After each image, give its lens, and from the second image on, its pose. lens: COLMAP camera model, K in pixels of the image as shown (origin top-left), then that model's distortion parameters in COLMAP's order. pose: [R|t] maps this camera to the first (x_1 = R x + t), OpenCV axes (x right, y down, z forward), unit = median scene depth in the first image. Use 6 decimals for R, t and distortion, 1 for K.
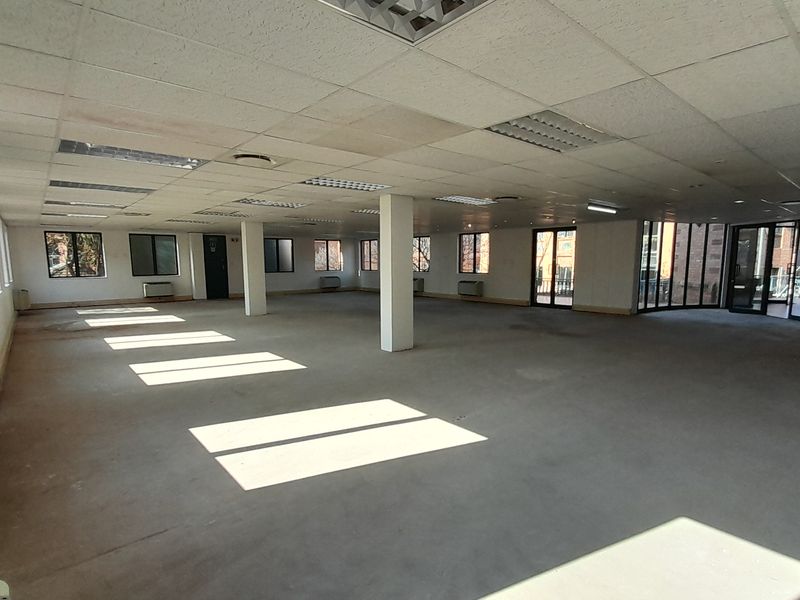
lens RADIAL K [[421.6, 0, 403.3], [0, 421.6, 311.7], [0, 0, 1]] dist [0.006932, -0.007259]
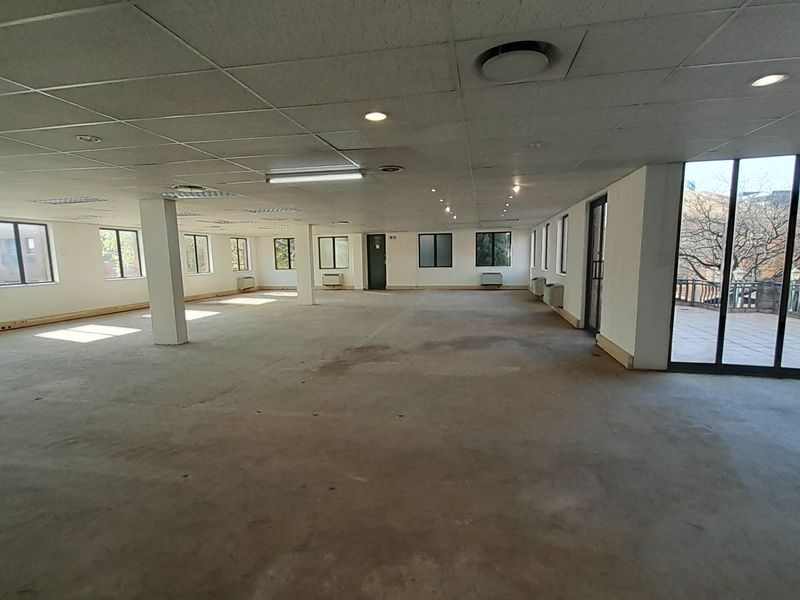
lens RADIAL K [[421.6, 0, 403.3], [0, 421.6, 311.7], [0, 0, 1]] dist [0.006932, -0.007259]
pose [[0.619725, 0.096381, -0.778878, 0.868235], [-0.082117, 0.994946, 0.057780, -0.075120], [0.780511, 0.028151, 0.624508, 0.584907]]
